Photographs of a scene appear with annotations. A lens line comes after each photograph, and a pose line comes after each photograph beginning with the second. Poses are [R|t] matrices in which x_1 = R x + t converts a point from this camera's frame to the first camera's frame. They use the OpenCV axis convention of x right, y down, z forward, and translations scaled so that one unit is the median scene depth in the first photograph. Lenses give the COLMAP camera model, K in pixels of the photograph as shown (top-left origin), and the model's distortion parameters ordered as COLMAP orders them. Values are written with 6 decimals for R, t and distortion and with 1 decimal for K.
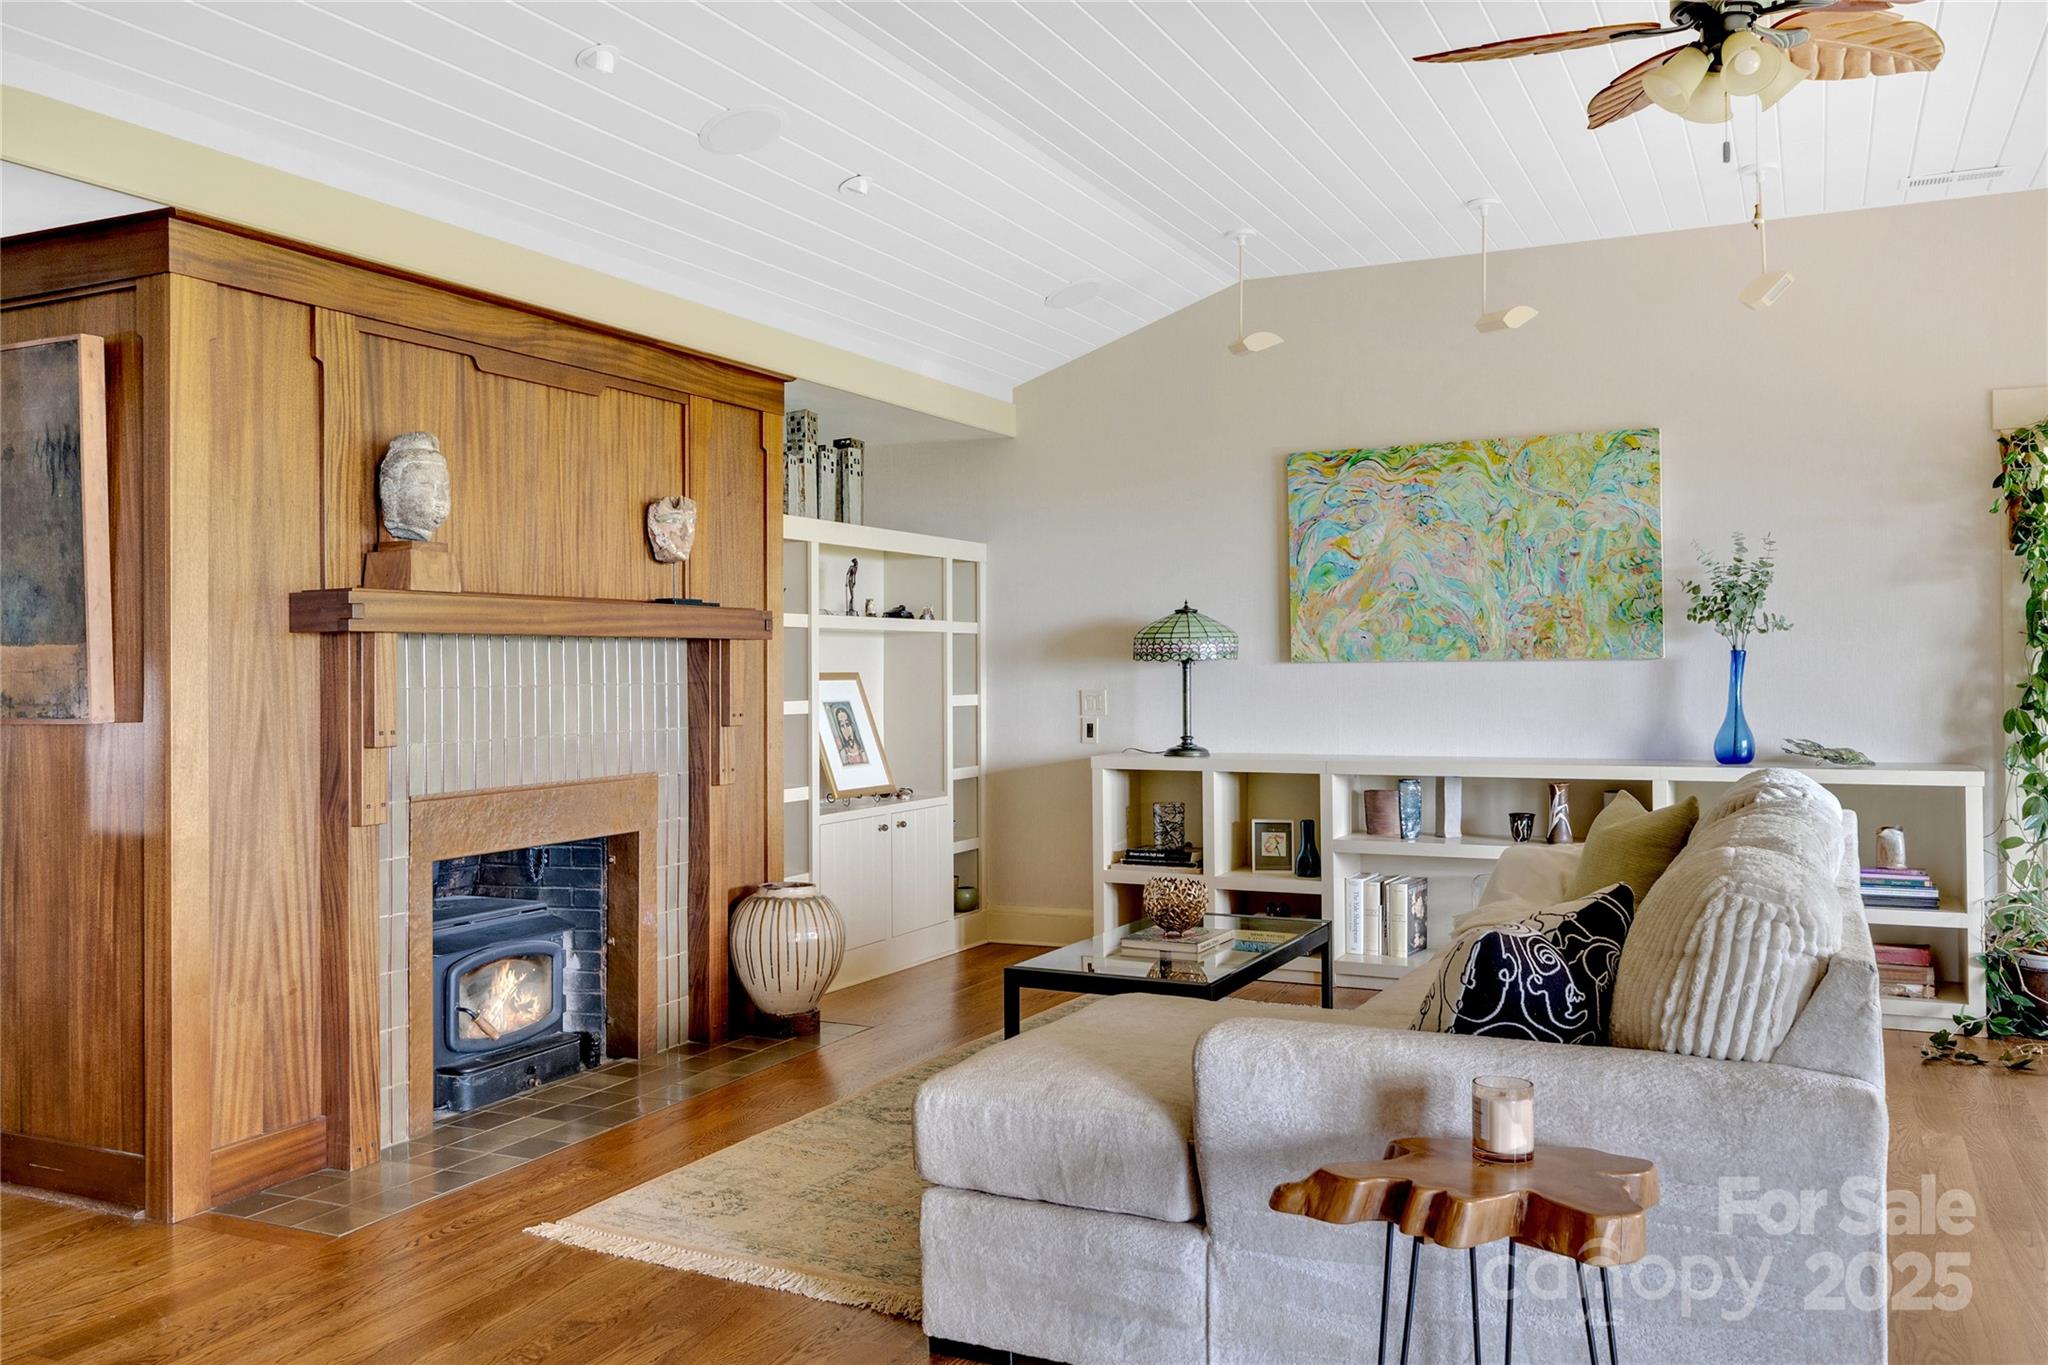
lens RADIAL K [[1640.7, 0, 1024.0], [0, 1640.7, 682.5], [0, 0, 1]] dist [0.000645, 0.000126]
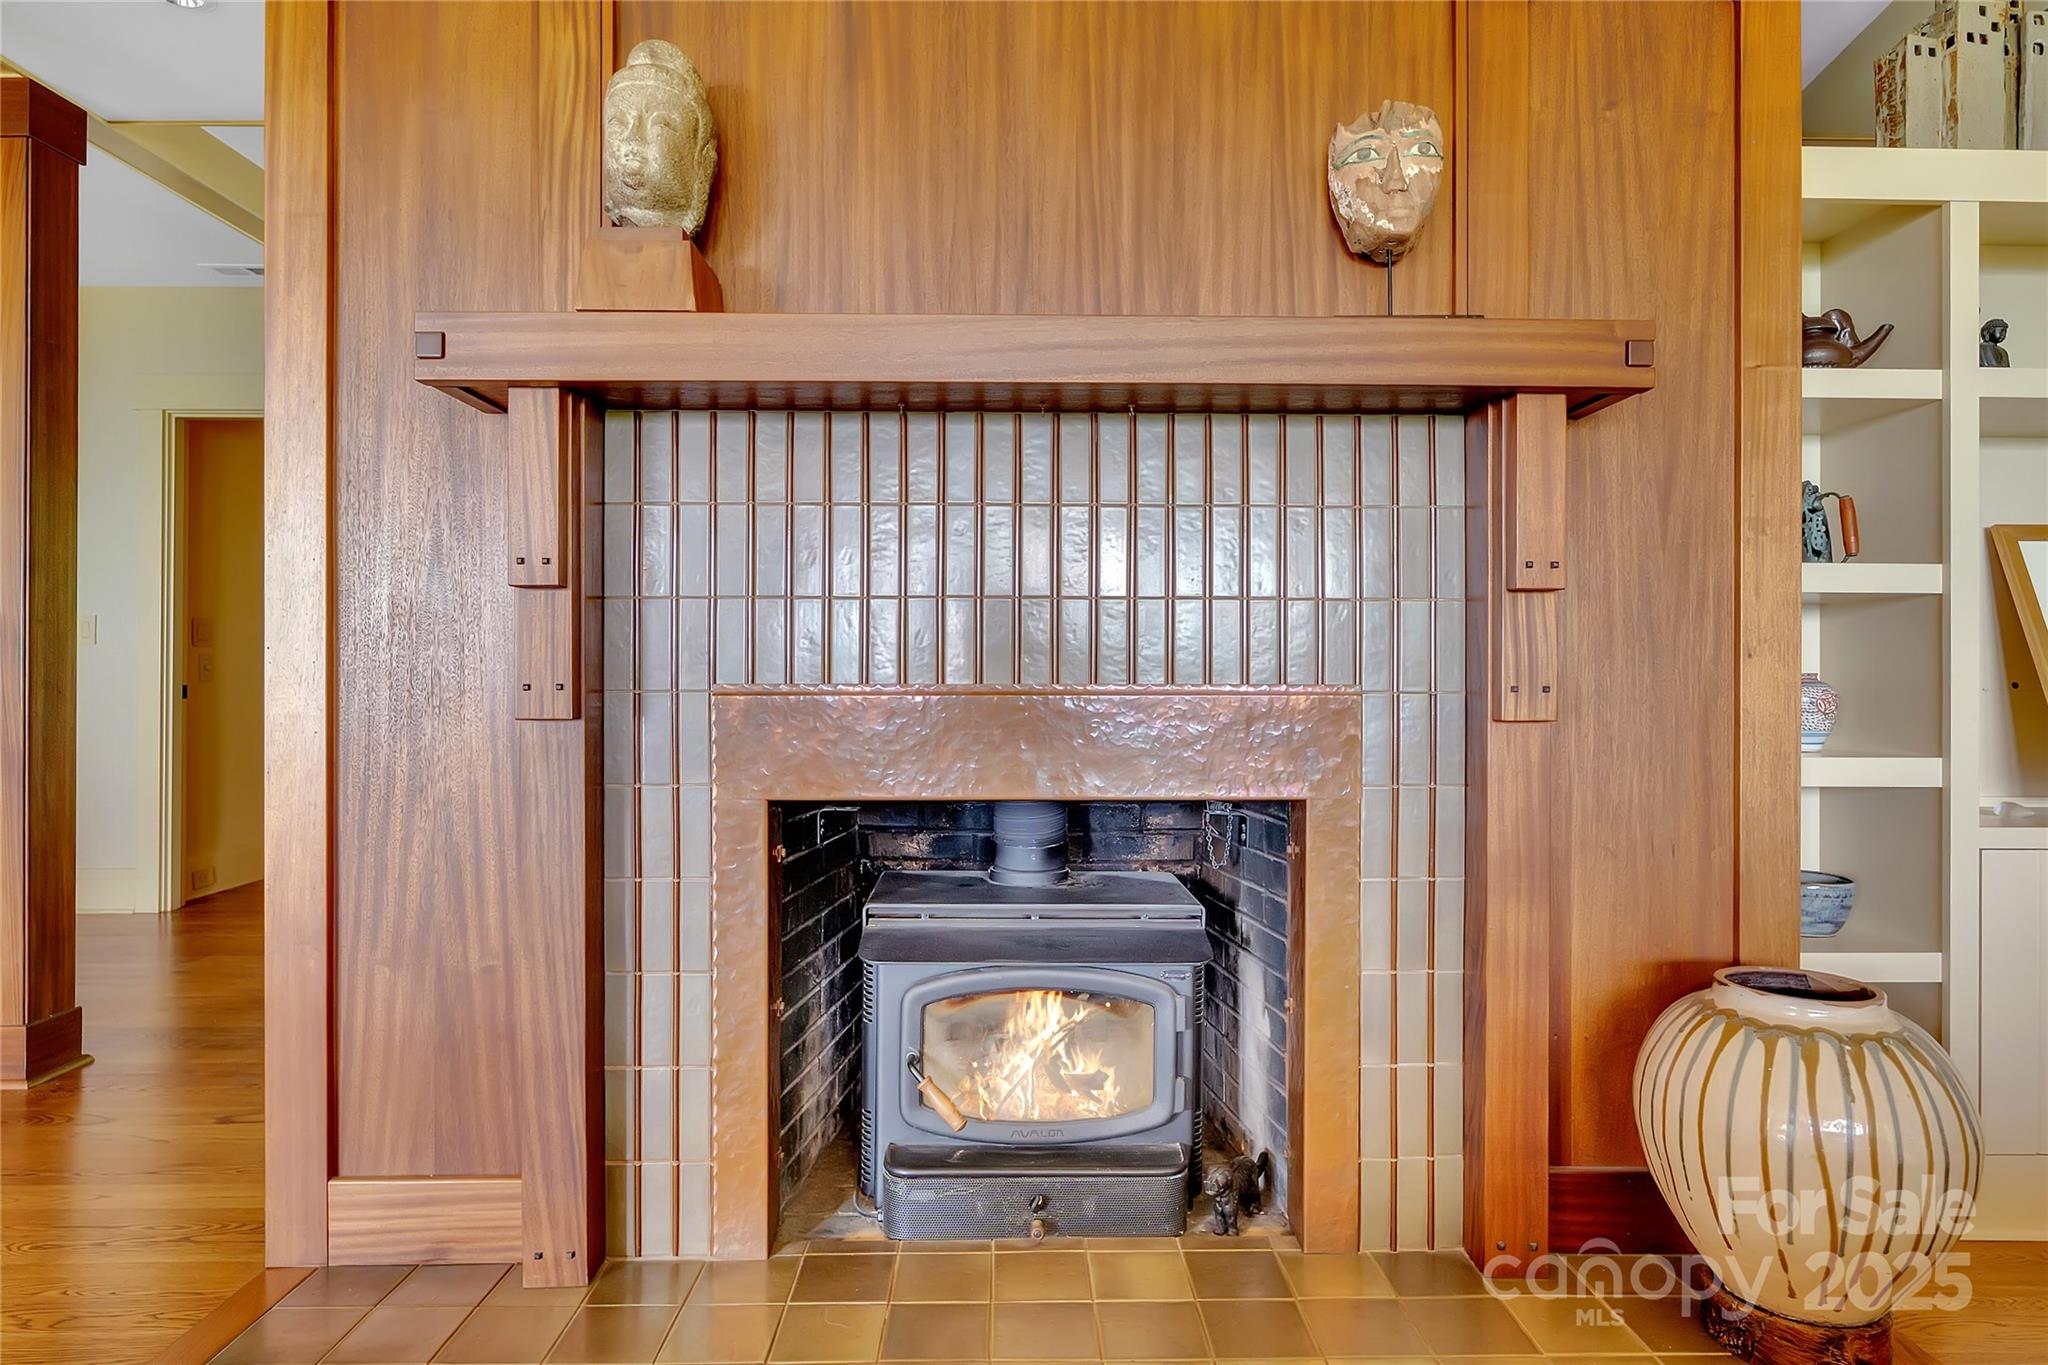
lens RADIAL K [[1108.9, 0, 1026.1], [0, 1108.9, 673.5], [0, 0, 1]] dist [0.000157, -0.000084]
pose [[0.447111, -0.001430, -0.894478, 0.036581], [-0.014795, 0.999850, -0.008994, 0.065738], [0.894356, 0.017256, 0.447022, 0.903176]]
